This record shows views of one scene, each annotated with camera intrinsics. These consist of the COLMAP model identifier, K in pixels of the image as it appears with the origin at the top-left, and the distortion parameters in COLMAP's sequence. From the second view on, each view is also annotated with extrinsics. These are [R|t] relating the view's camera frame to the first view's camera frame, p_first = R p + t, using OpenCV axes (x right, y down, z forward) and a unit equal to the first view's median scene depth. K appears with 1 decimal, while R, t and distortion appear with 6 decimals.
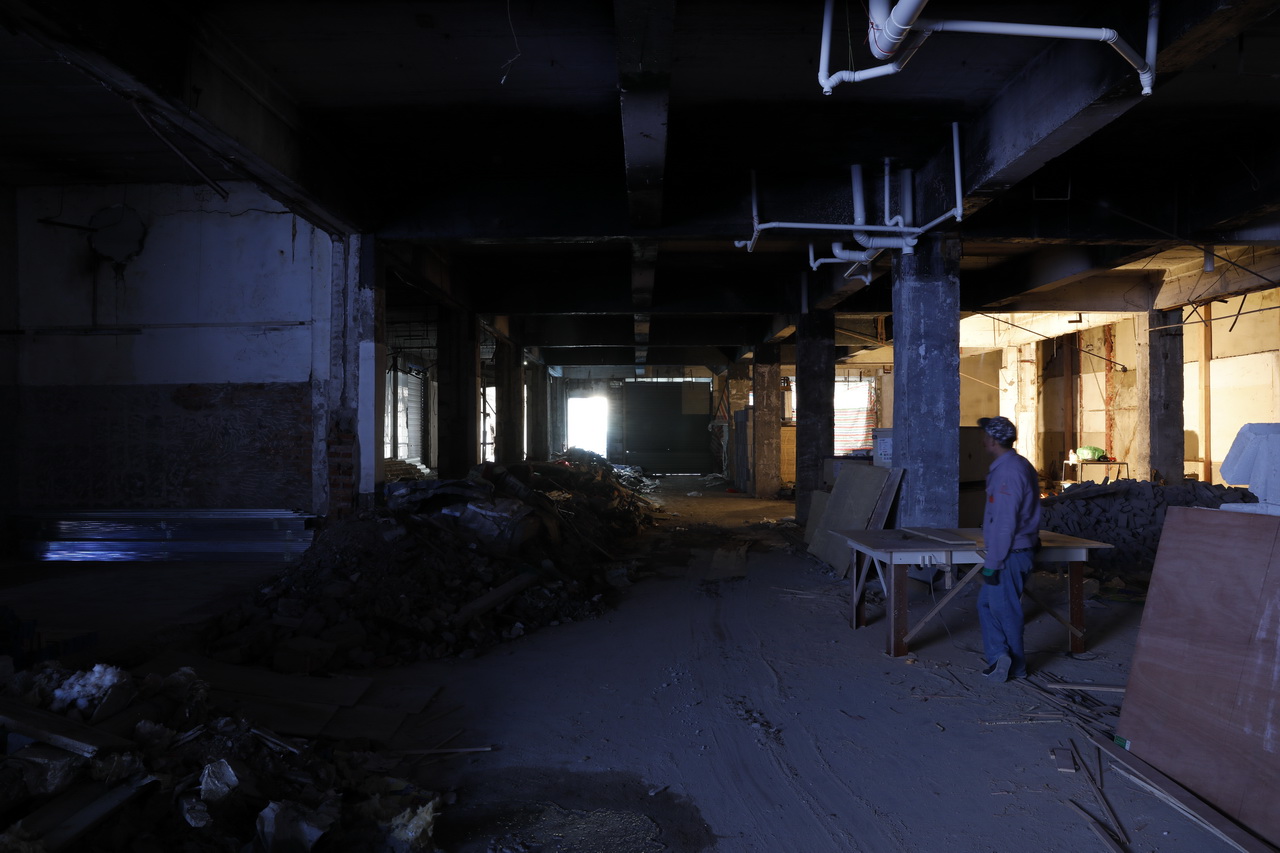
lens RADIAL K [[995.8, 0, 644.5], [0, 995.8, 422.5], [0, 0, 1]] dist [-0.030916, 0.000301]
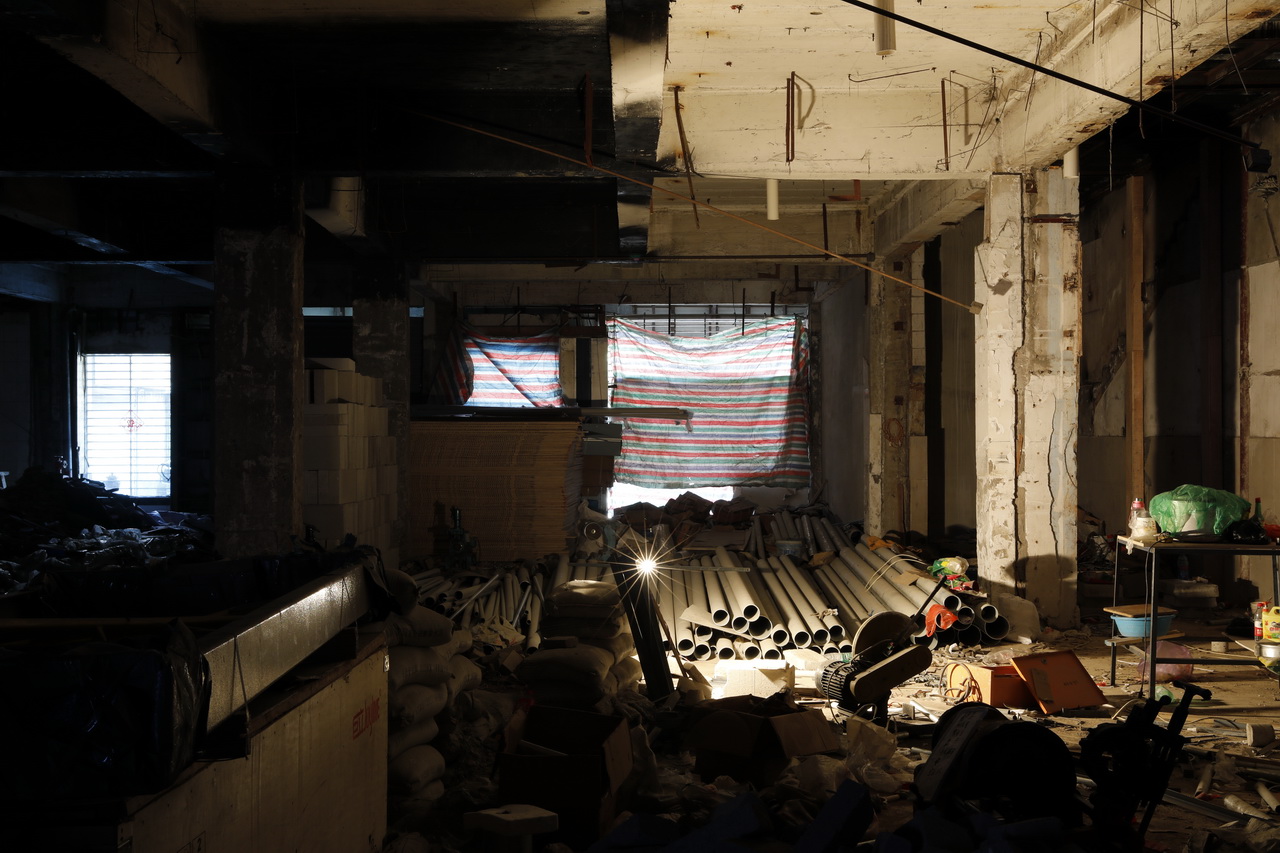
lens RADIAL K [[1574.2, 0, 634.2], [0, 1574.2, 428.1], [0, 0, 1]] dist [0.059642, 0.000000]
pose [[0.999368, 0.001135, -0.035517, 0.198111], [-0.000913, 0.999980, 0.006292, 0.002983], [0.035523, -0.006256, 0.999349, 0.351592]]
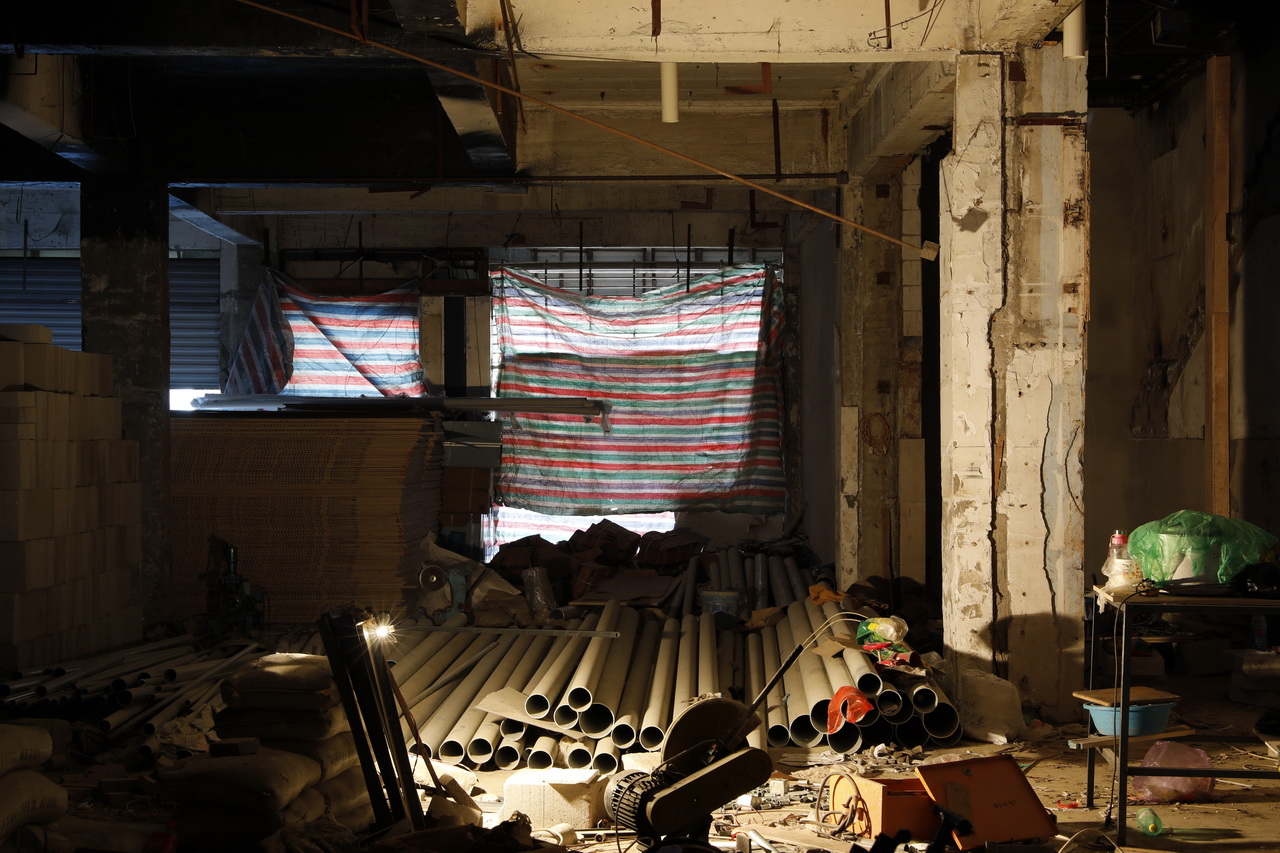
lens RADIAL K [[2269.2, 0, 643.0], [0, 2269.2, 426.5], [0, 0, 1]] dist [0.191592, 0.000000]
pose [[0.999501, 0.000126, -0.031587, 0.231314], [0.000058, 0.999983, 0.005828, 0.003035], [0.031587, -0.005827, 0.999484, 0.359076]]
